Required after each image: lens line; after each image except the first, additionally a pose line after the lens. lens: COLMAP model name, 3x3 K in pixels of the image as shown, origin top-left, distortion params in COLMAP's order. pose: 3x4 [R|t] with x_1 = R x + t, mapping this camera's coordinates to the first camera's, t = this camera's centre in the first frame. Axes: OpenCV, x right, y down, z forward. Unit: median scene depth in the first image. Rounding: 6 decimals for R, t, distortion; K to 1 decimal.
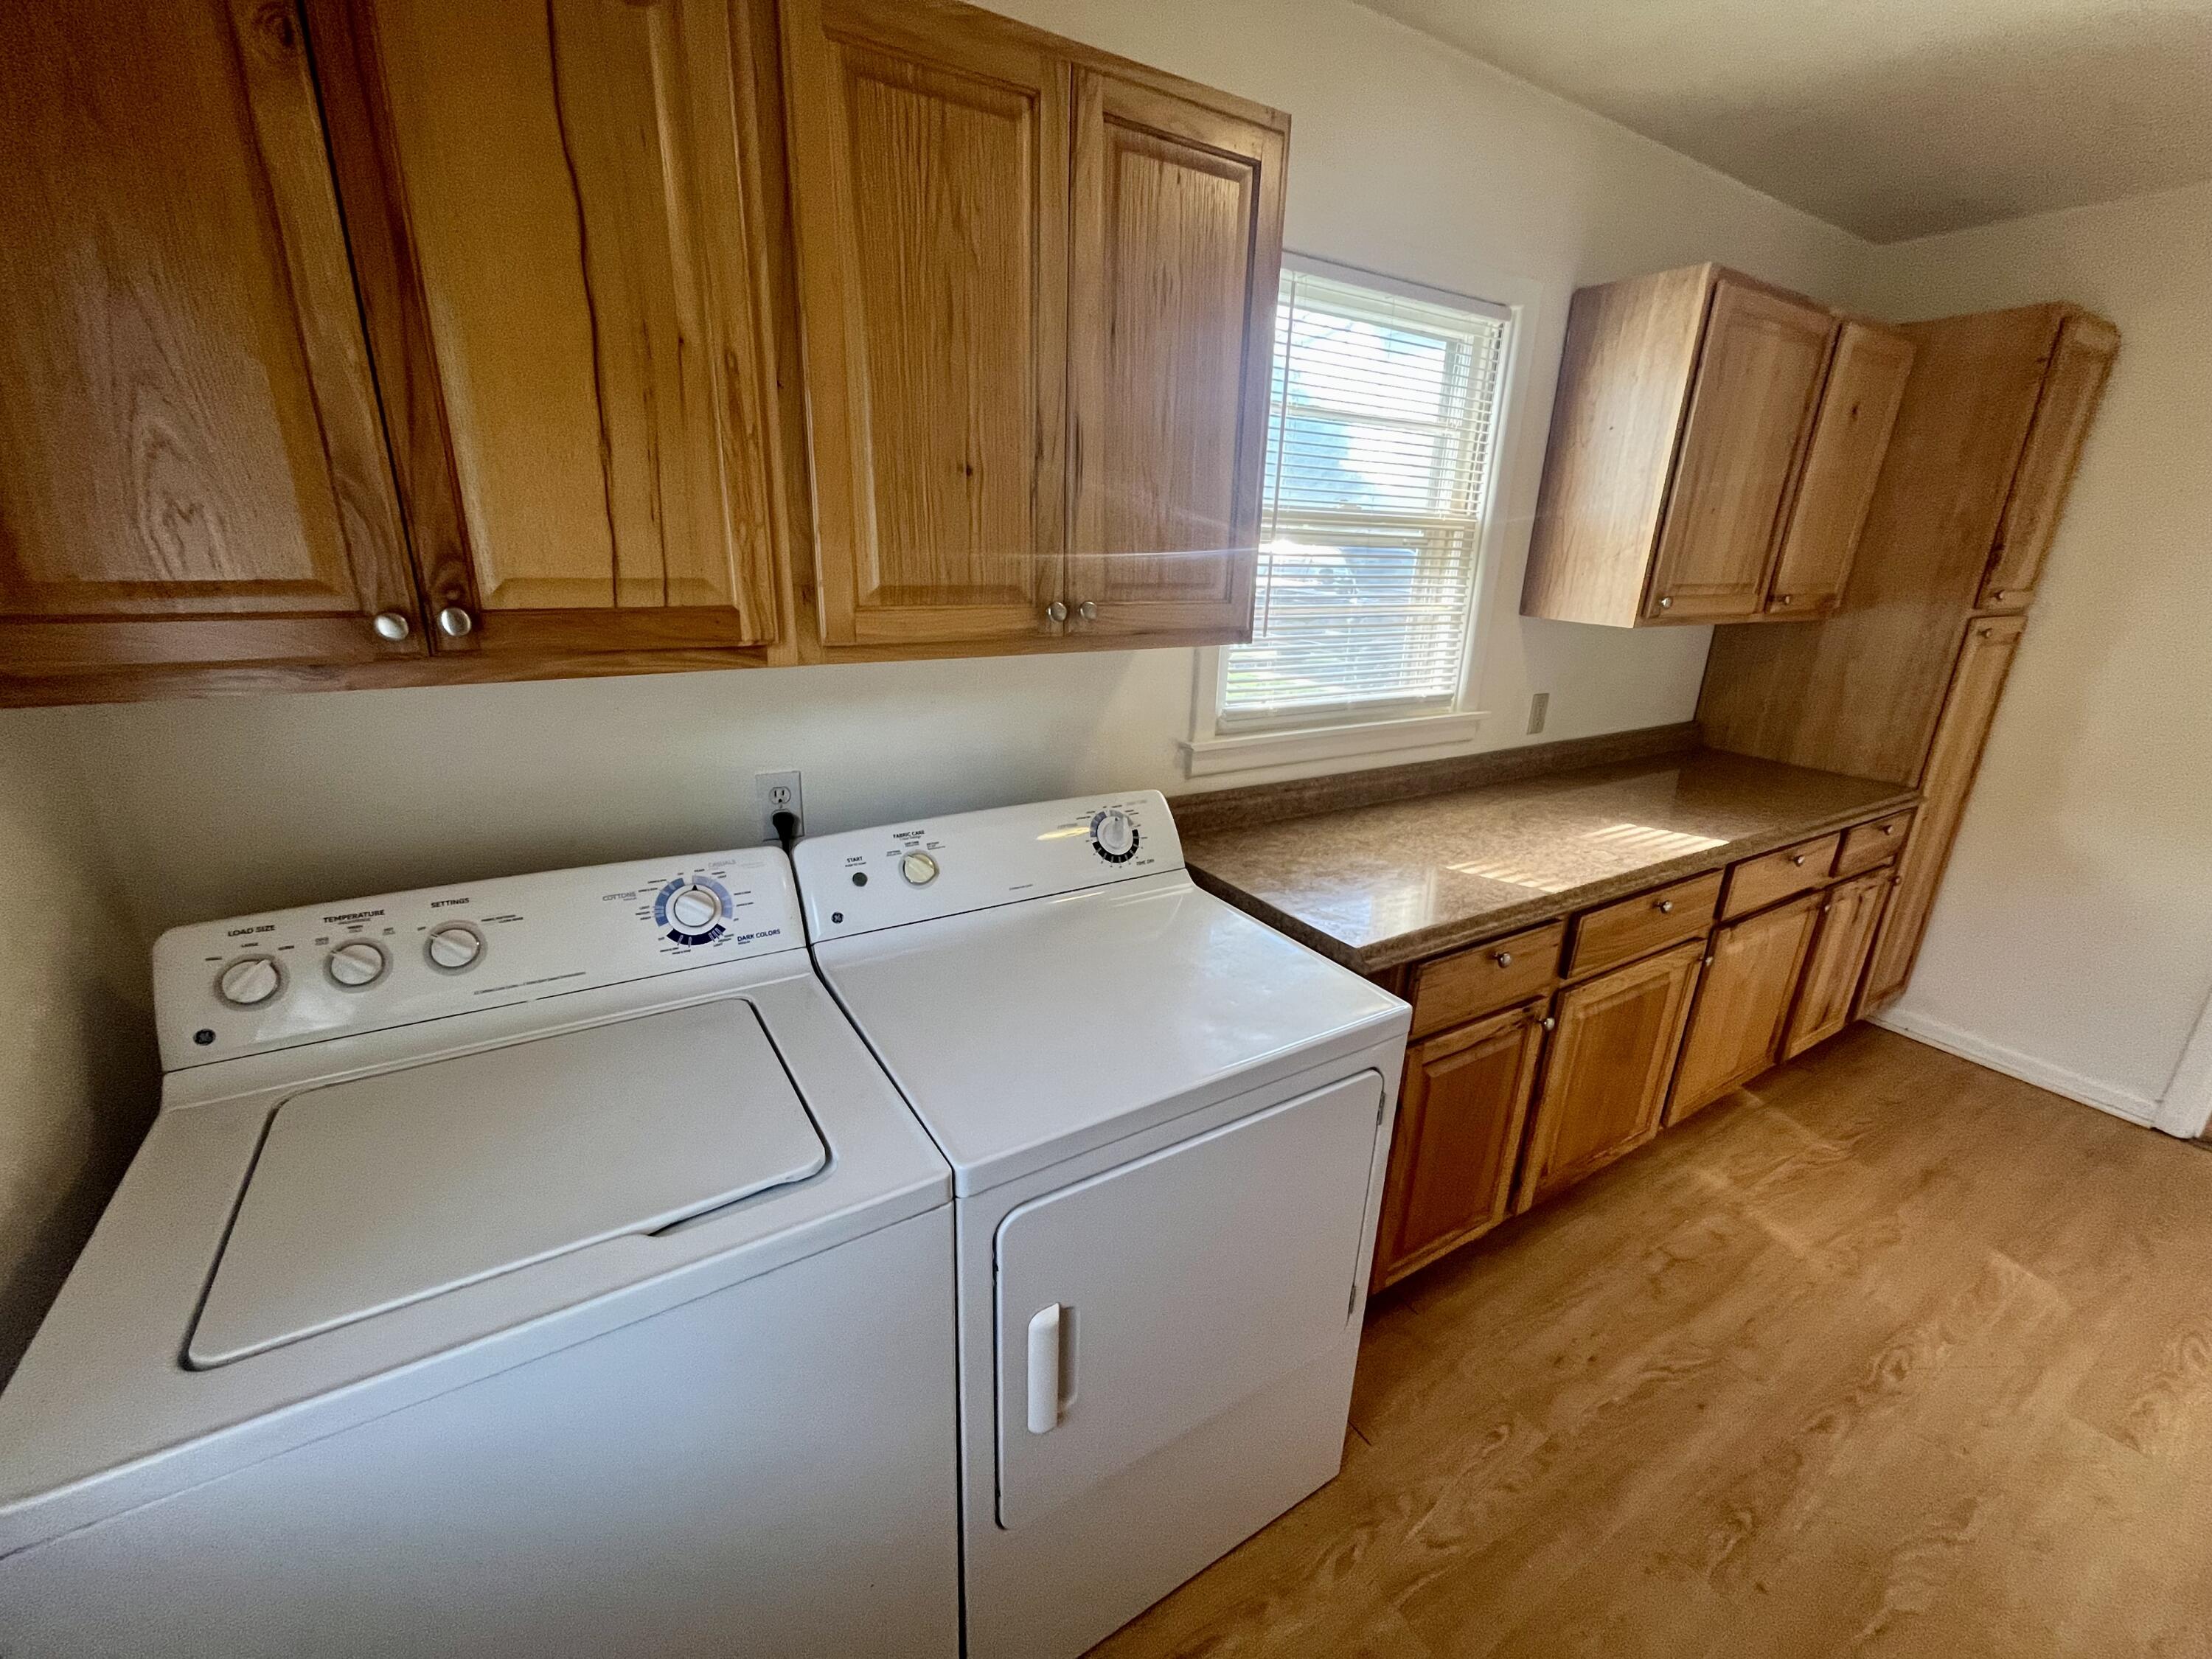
lens RADIAL K [[895.4, 0, 1104.2], [0, 895.4, 832.6], [0, 0, 1]] dist [0.000307, 0.000012]
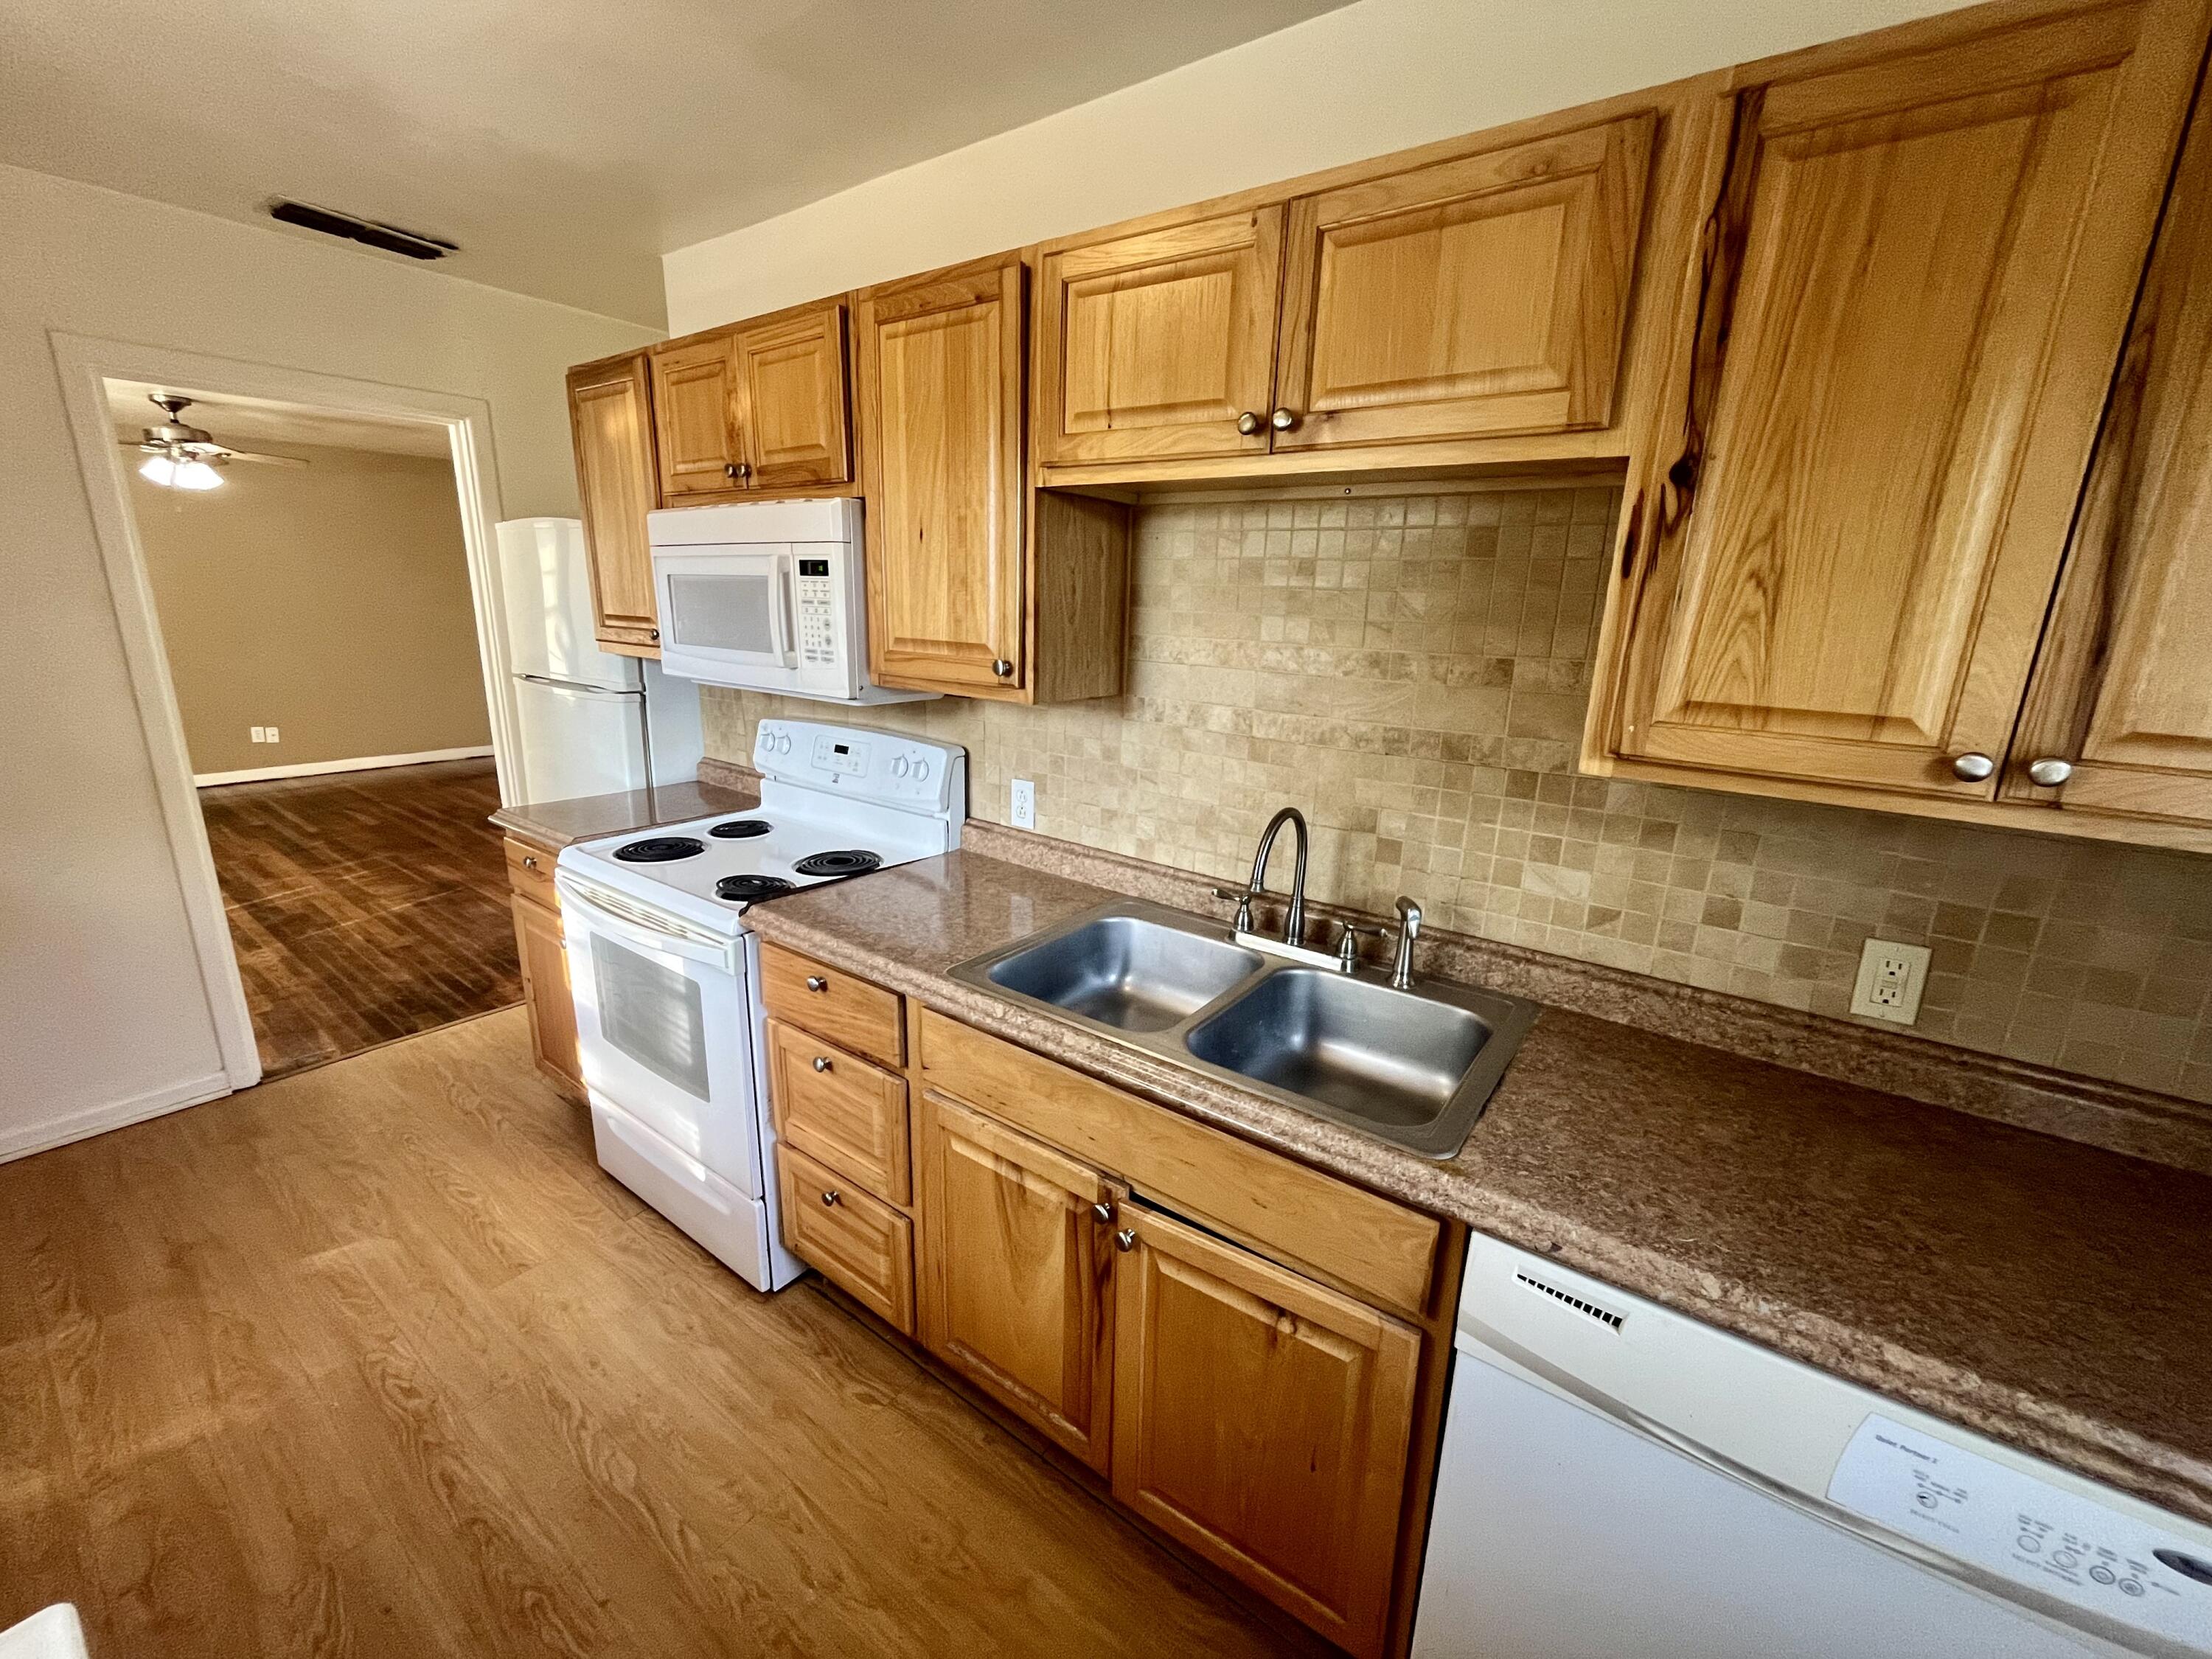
lens RADIAL K [[895.4, 0, 1112.6], [0, 895.4, 833.2], [0, 0, 1]] dist [0.000307, 0.000012]
pose [[-0.374480, -0.270172, 0.887002, -0.086326], [0.247909, 0.892612, 0.376544, -0.102968], [-0.893480, 0.360904, -0.267287, 0.309423]]
